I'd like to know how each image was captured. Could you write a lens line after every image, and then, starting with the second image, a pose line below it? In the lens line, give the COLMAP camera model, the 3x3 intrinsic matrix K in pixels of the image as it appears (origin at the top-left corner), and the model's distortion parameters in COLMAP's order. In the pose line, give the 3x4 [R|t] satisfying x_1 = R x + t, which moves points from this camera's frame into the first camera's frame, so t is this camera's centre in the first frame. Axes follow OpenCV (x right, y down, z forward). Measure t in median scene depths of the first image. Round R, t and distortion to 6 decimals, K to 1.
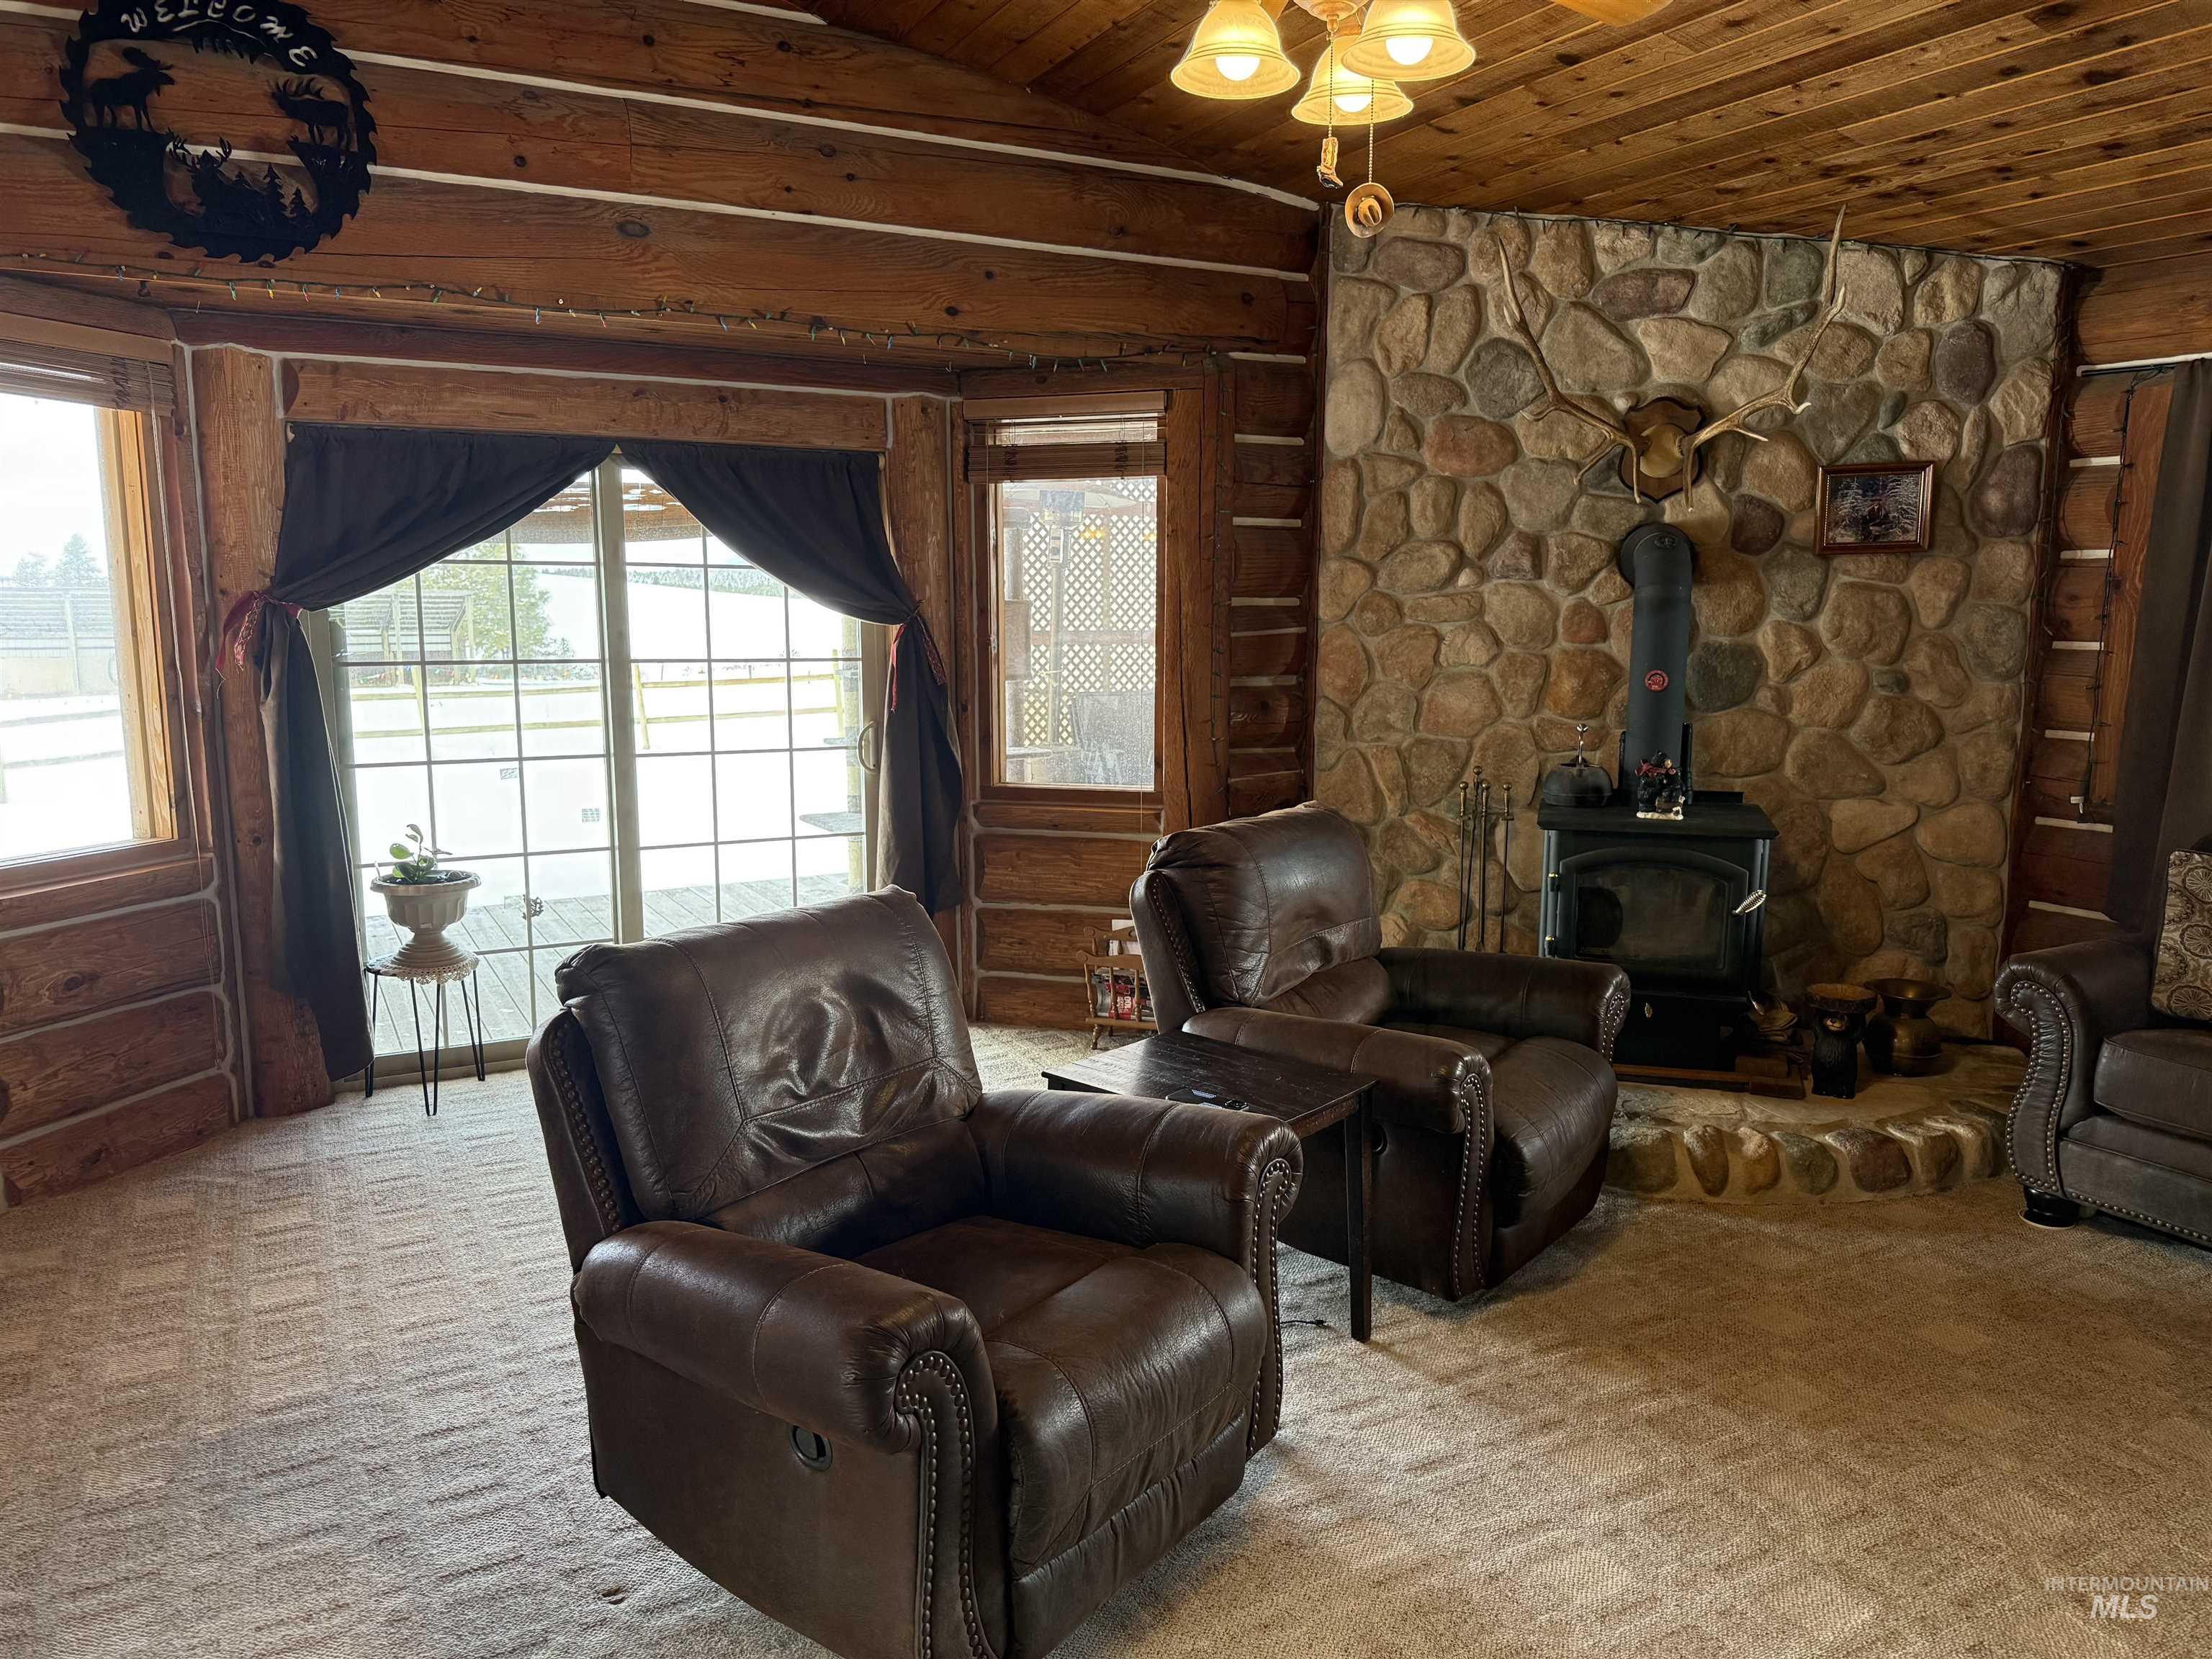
lens RADIAL K [[1579.0, 0, 1121.9], [0, 1579.0, 833.8], [0, 0, 1]] dist [0.086418, -0.106210]
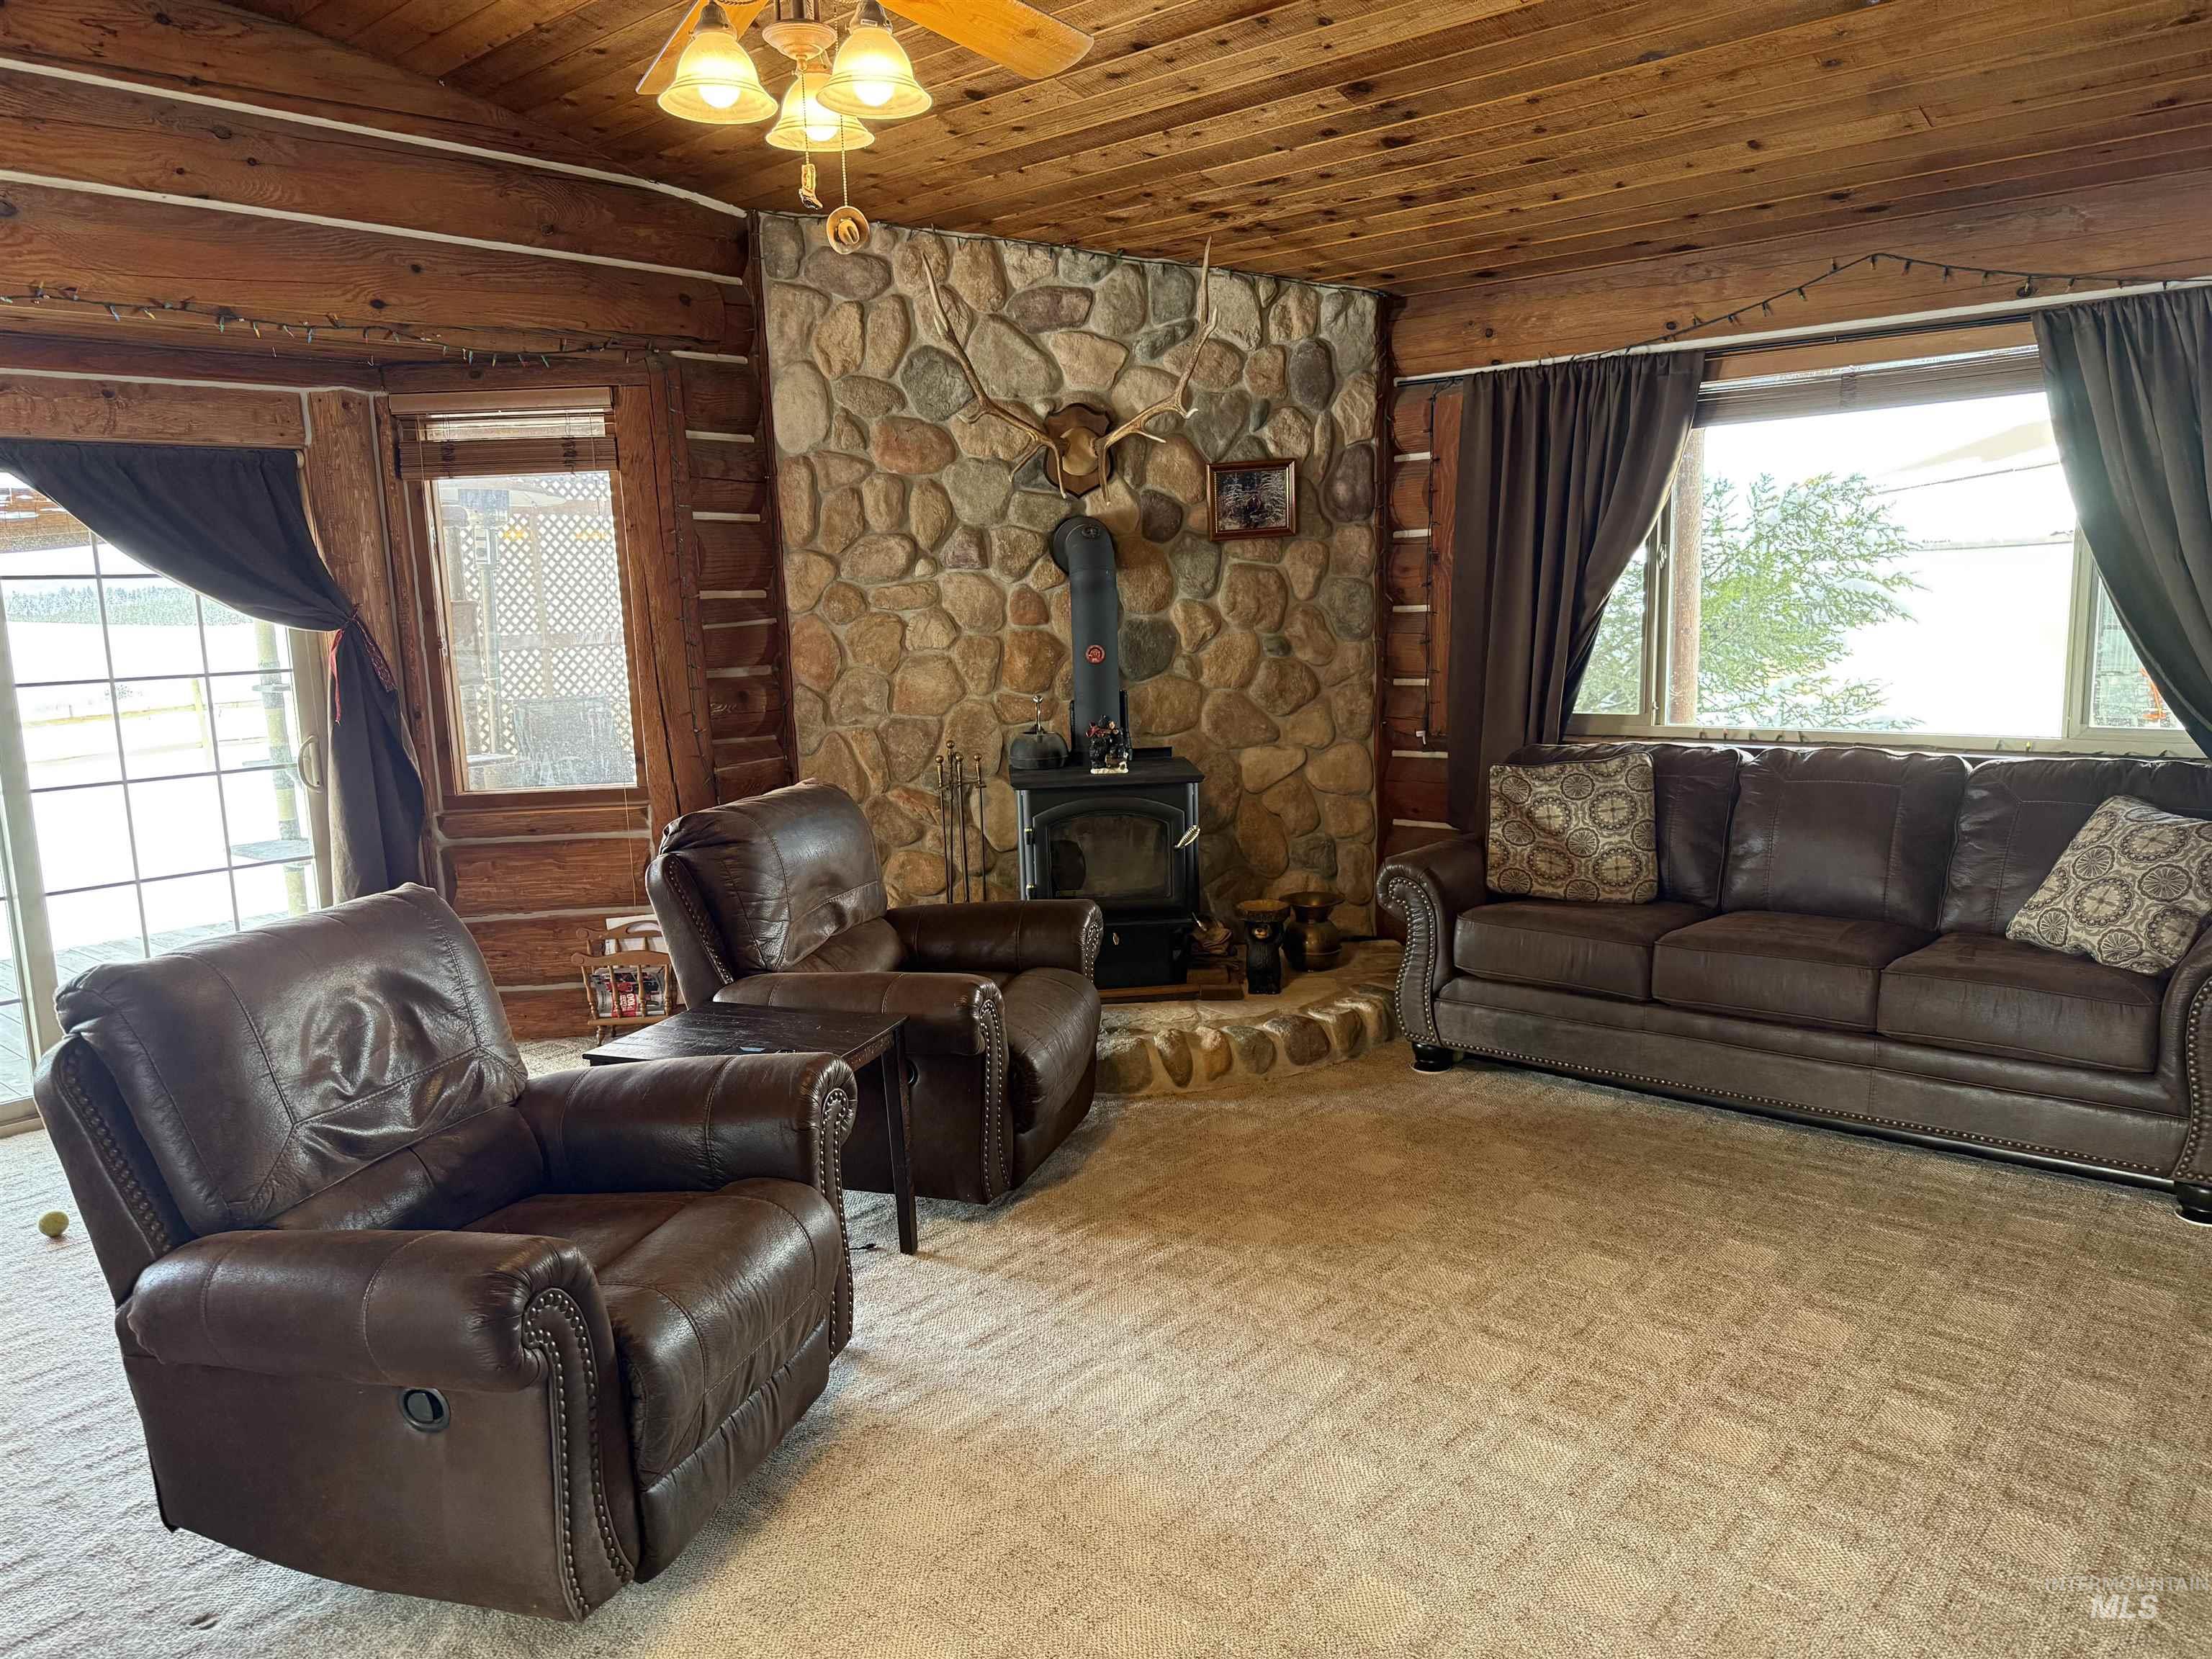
lens RADIAL K [[1567.9, 0, 1096.0], [0, 1567.9, 842.1], [0, 0, 1]] dist [0.181545, -0.257557]
pose [[0.940159, -0.089319, 0.328822, -0.047572], [0.087949, 0.995942, 0.019072, 0.016894], [-0.329191, 0.010989, 0.944199, -0.064773]]
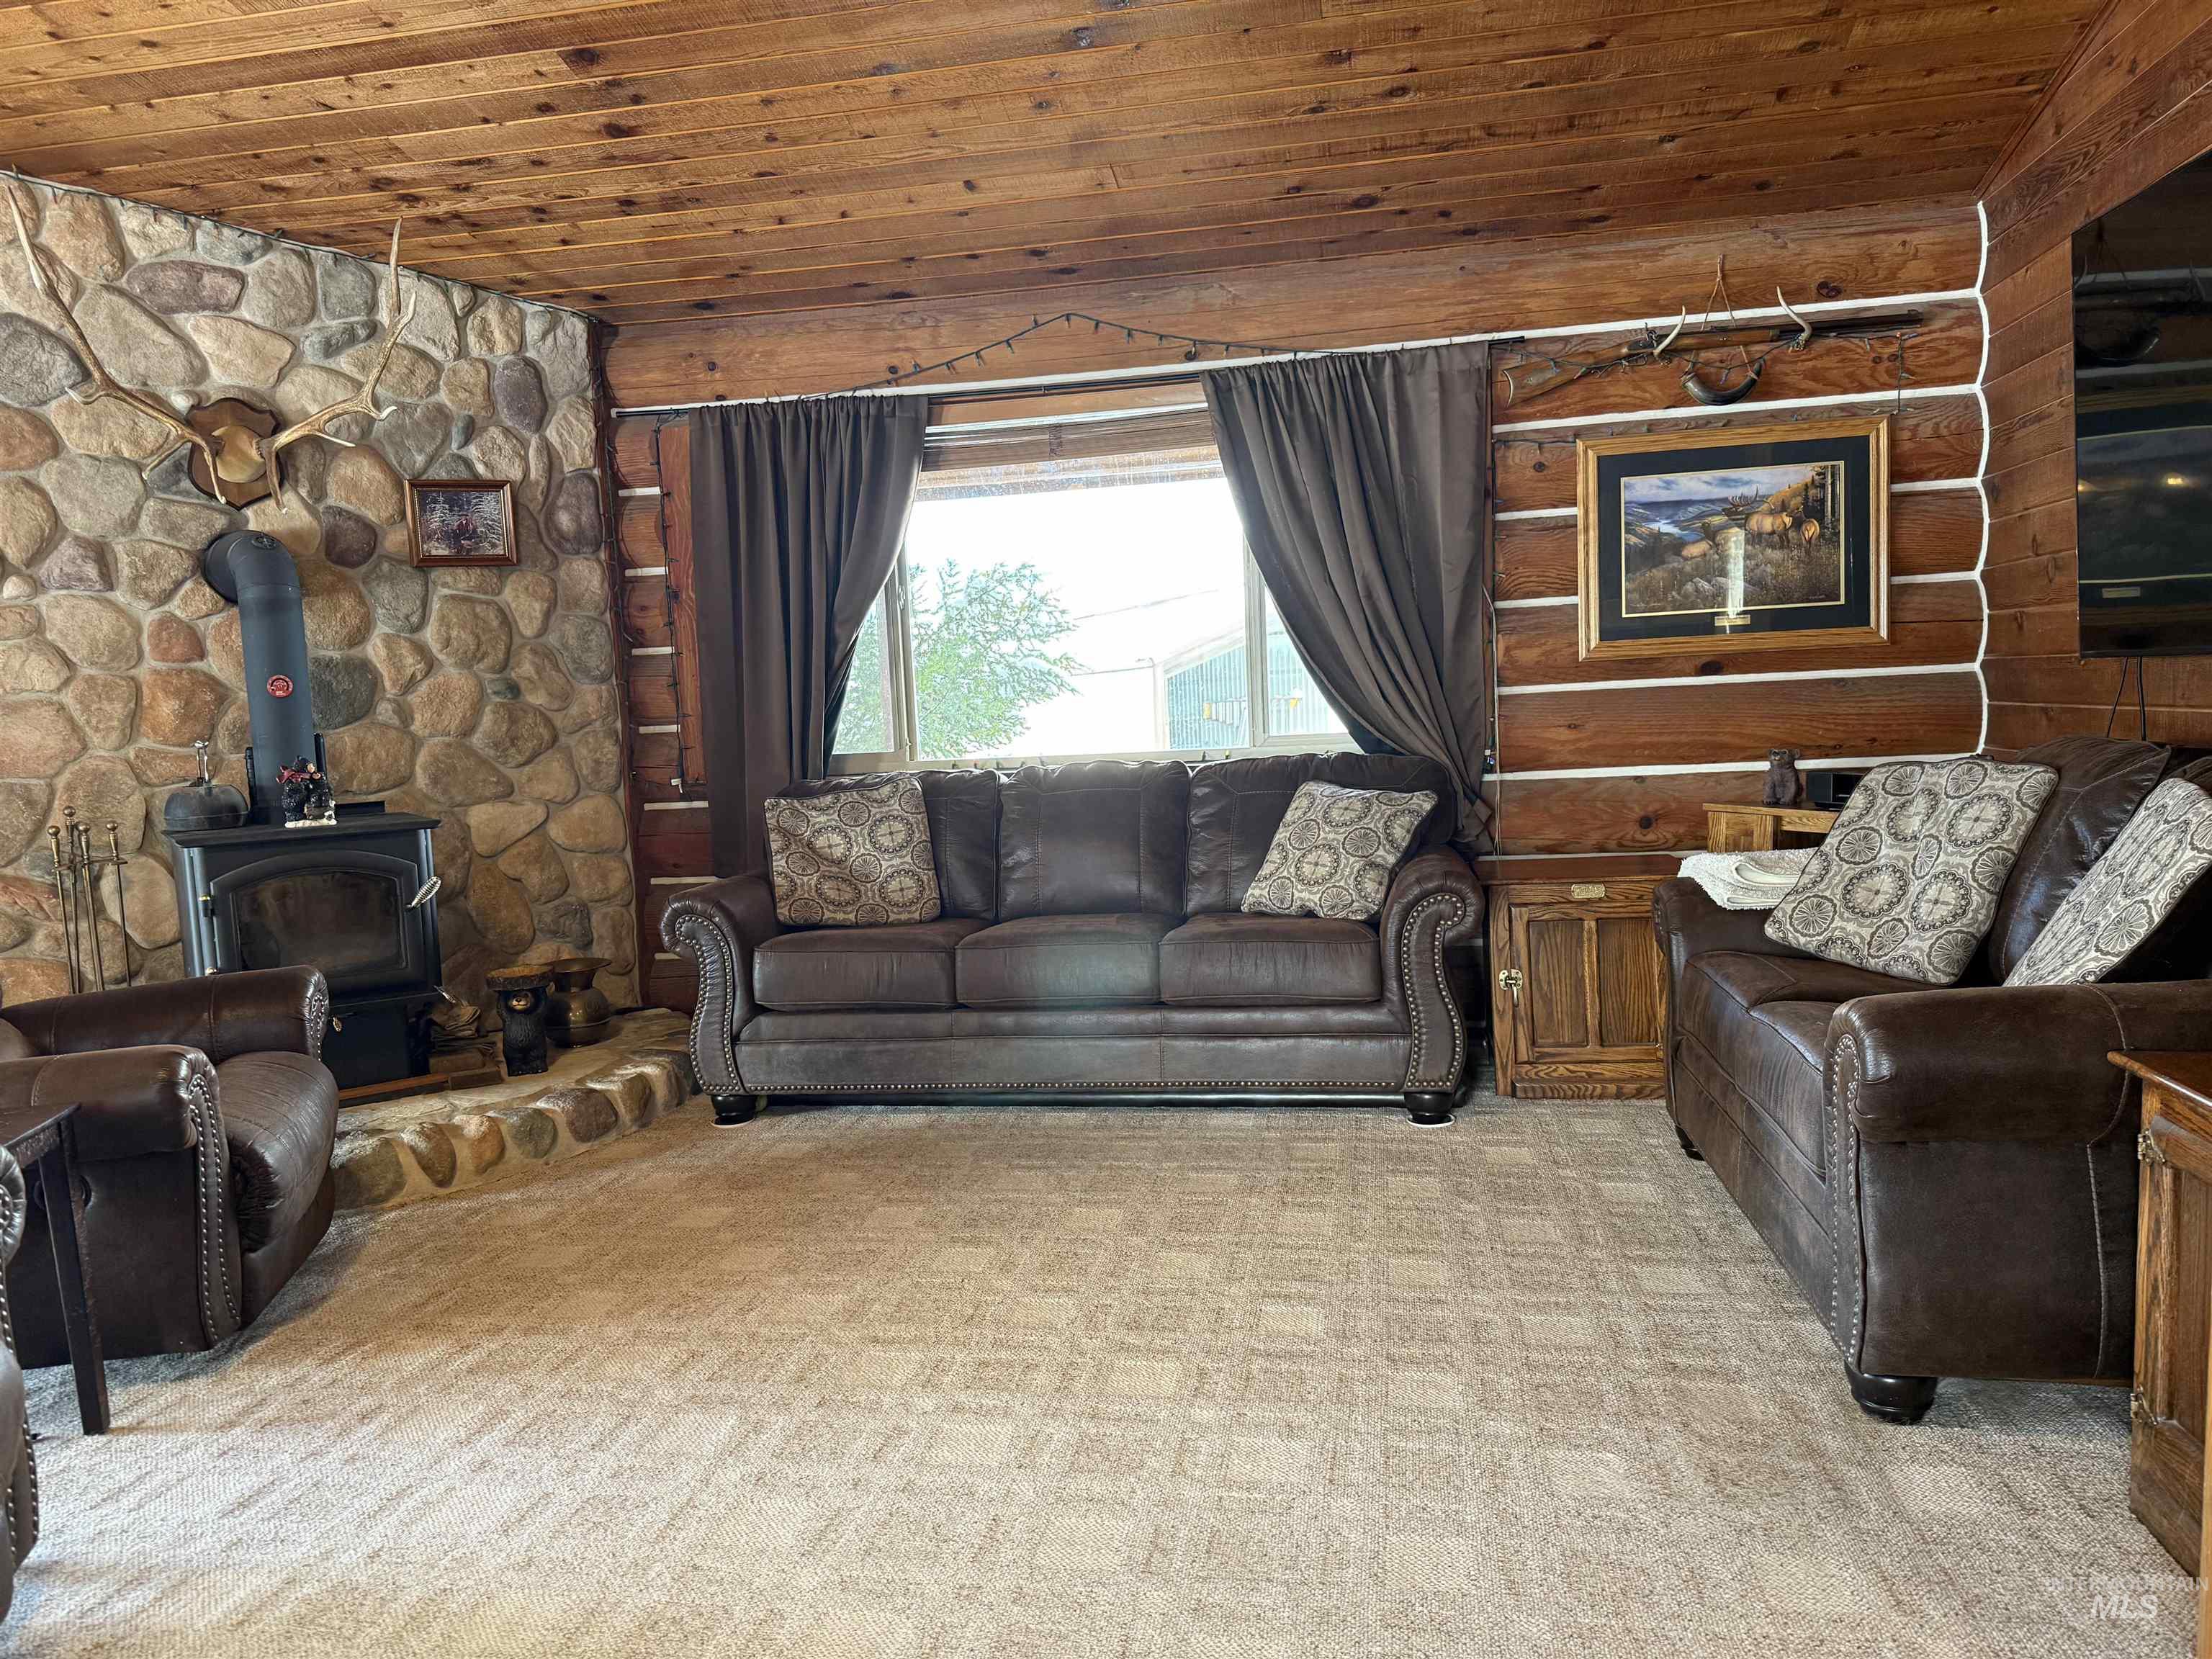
lens RADIAL K [[1574.9, 0, 1112.0], [0, 1574.9, 855.1], [0, 0, 1]] dist [0.001419, -0.008914]
pose [[0.634471, -0.106818, 0.765530, -0.073660], [0.166434, 0.986052, -0.000352, 0.083482], [-0.754815, 0.127634, 0.643400, 0.046455]]
